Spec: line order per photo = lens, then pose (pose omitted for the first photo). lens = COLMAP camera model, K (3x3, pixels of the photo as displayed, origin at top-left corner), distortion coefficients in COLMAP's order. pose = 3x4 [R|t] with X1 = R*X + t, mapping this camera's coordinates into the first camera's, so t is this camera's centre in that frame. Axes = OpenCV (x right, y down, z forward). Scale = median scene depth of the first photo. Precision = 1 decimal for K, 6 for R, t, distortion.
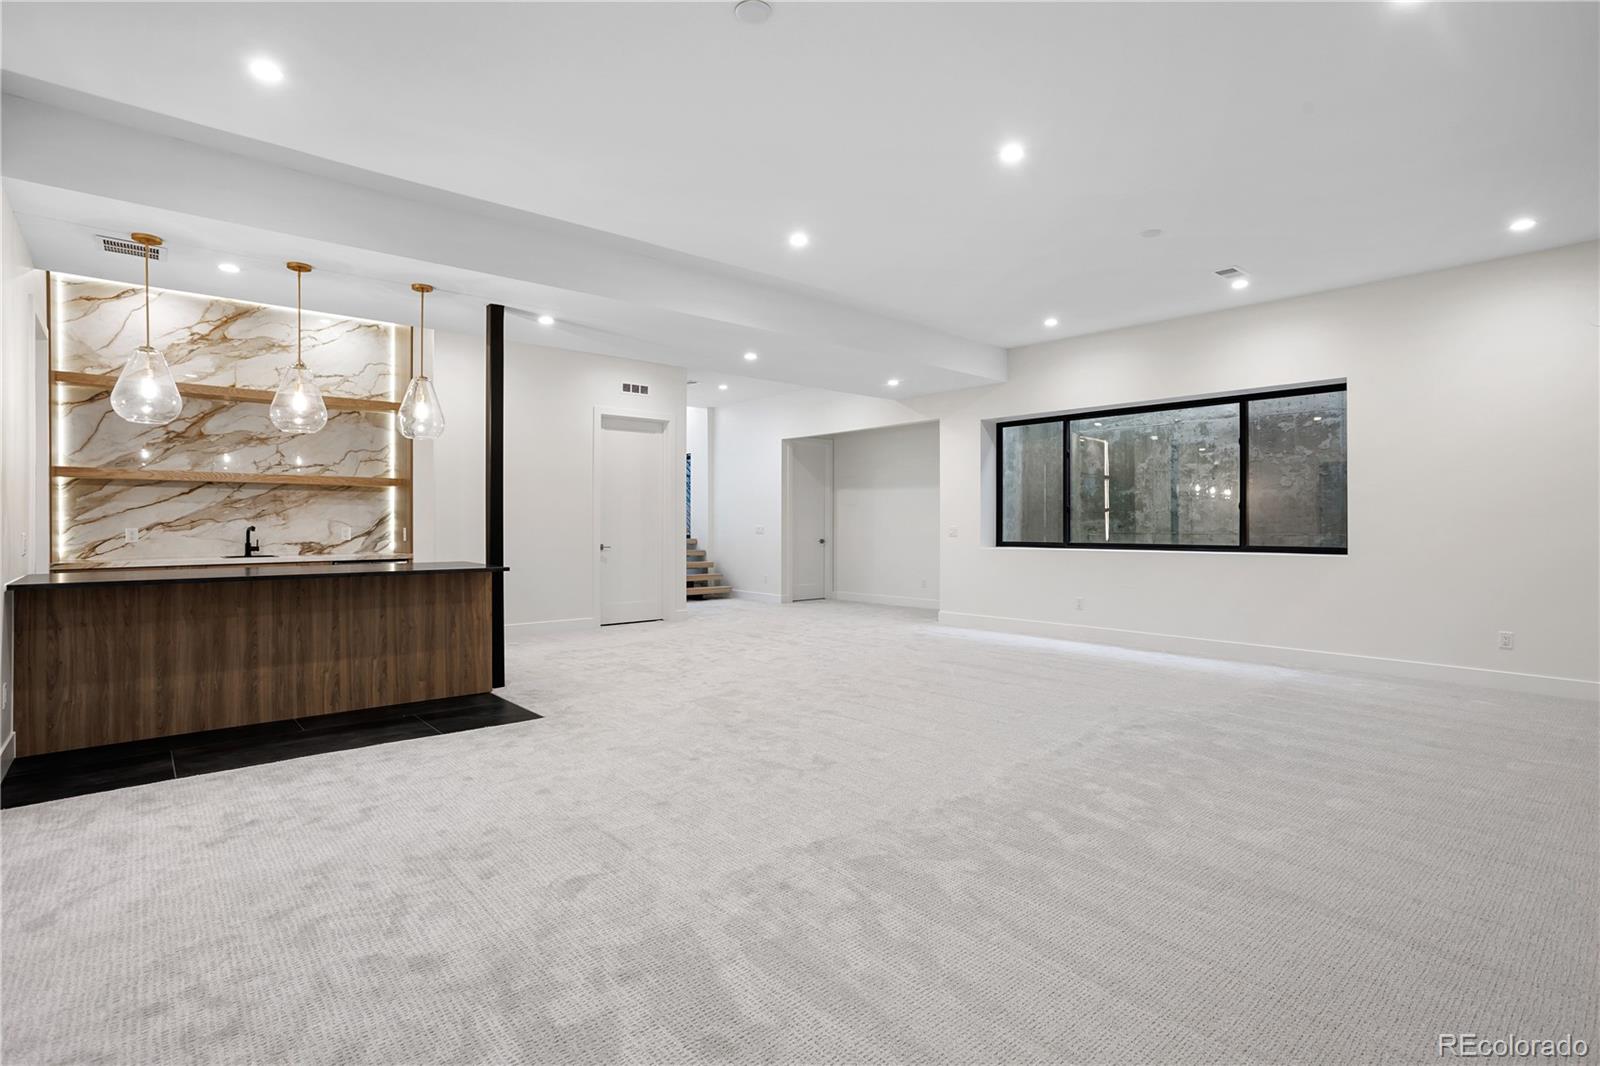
lens RADIAL K [[750.0, 0, 796.8], [0, 750.0, 519.4], [0, 0, 1]] dist [-0.024876, 0.010729]
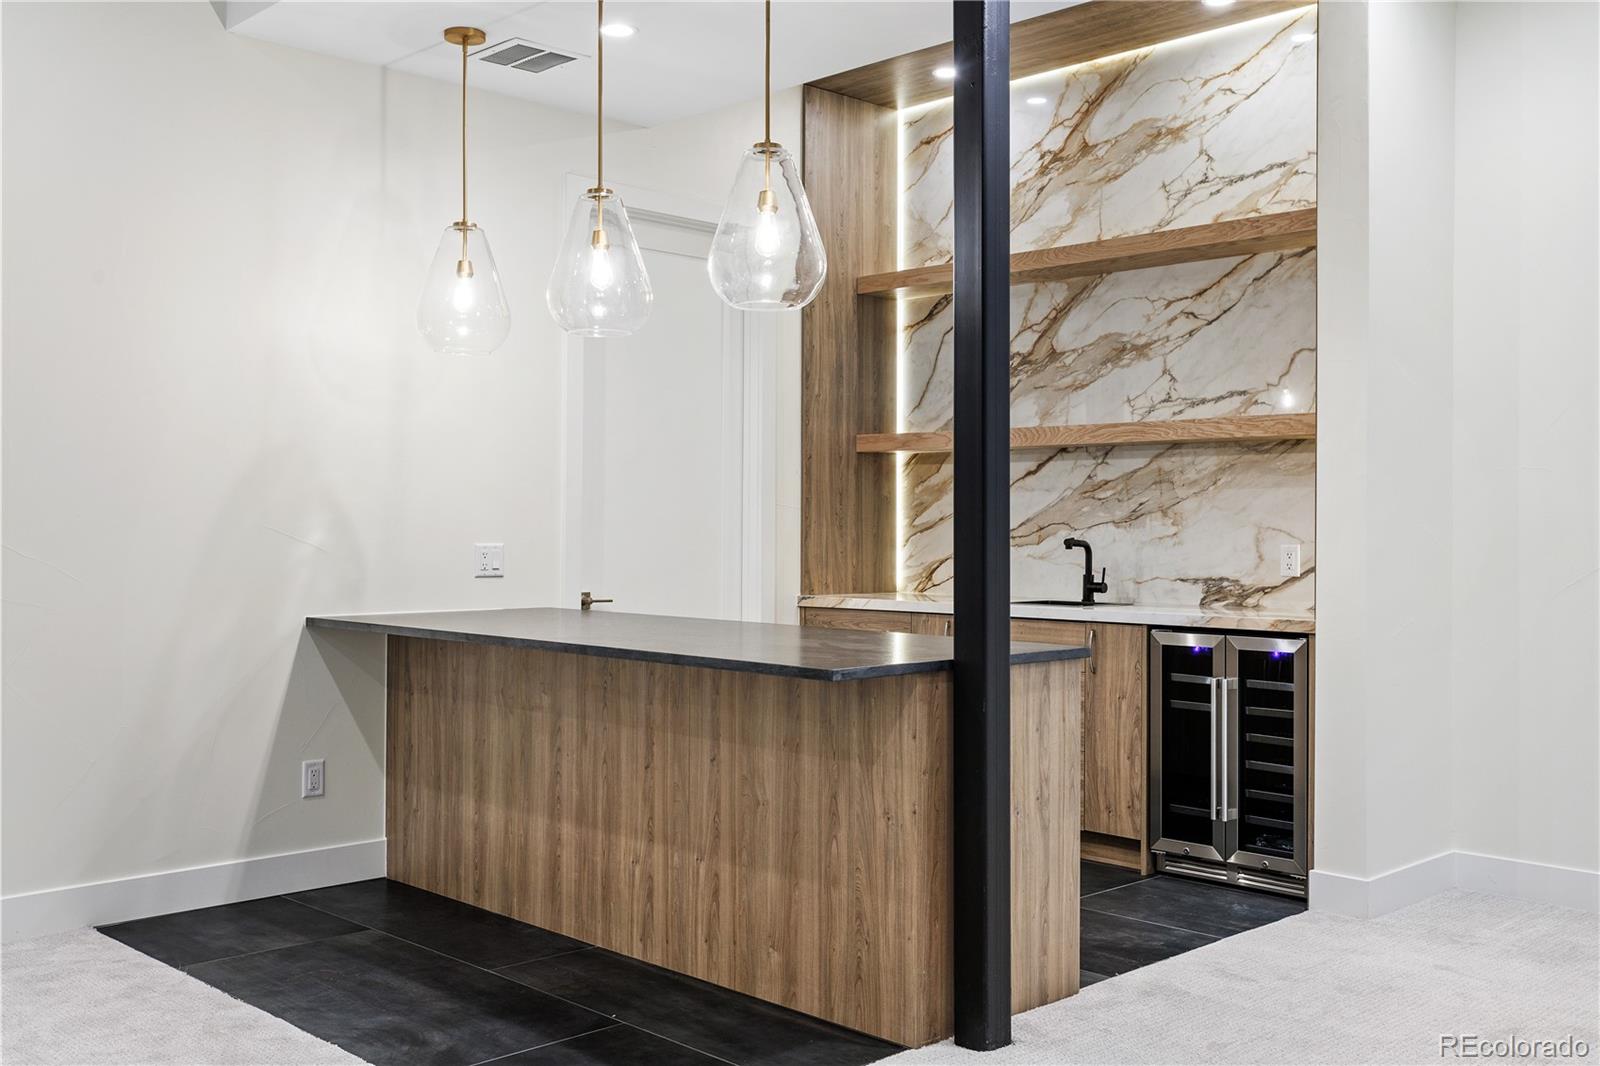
lens RADIAL K [[1569.5, 0, 797.8], [0, 1569.5, 495.0], [0, 0, 1]] dist [0.016205, 0.000000]
pose [[0.056258, -0.019732, -0.998221, 0.267656], [-0.001426, 0.999802, -0.019844, 0.002095], [0.998415, 0.002540, 0.056219, 0.876163]]
